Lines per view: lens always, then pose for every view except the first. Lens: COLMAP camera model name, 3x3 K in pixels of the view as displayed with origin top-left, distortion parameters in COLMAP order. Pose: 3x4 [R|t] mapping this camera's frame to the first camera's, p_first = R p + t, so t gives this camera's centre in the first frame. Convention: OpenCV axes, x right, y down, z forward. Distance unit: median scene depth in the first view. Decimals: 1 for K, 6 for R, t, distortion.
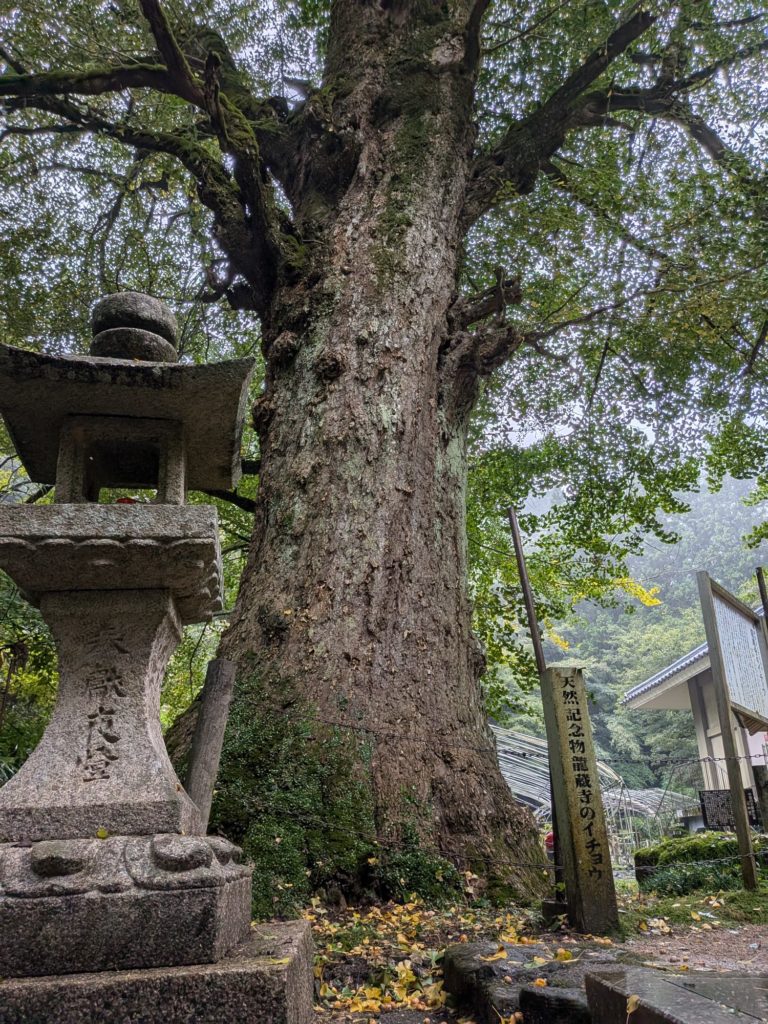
lens RADIAL K [[728.2, 0, 384.0], [0, 728.2, 512.0], [0, 0, 1]] dist [0.009456, -0.043457]
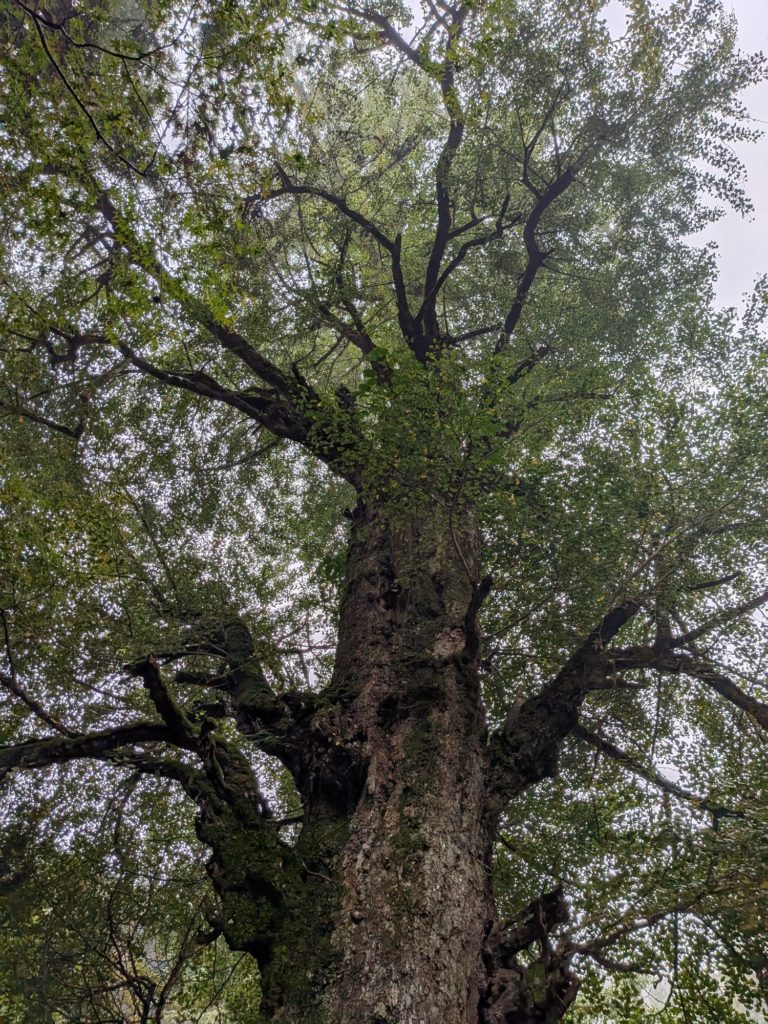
lens RADIAL K [[728.2, 0, 384.0], [0, 728.2, 512.0], [0, 0, 1]] dist [0.009456, -0.043457]
pose [[0.995723, -0.090496, -0.018589, 0.036508], [0.061307, 0.797771, -0.599836, -0.186671], [0.069112, 0.596131, 0.799907, 0.035196]]
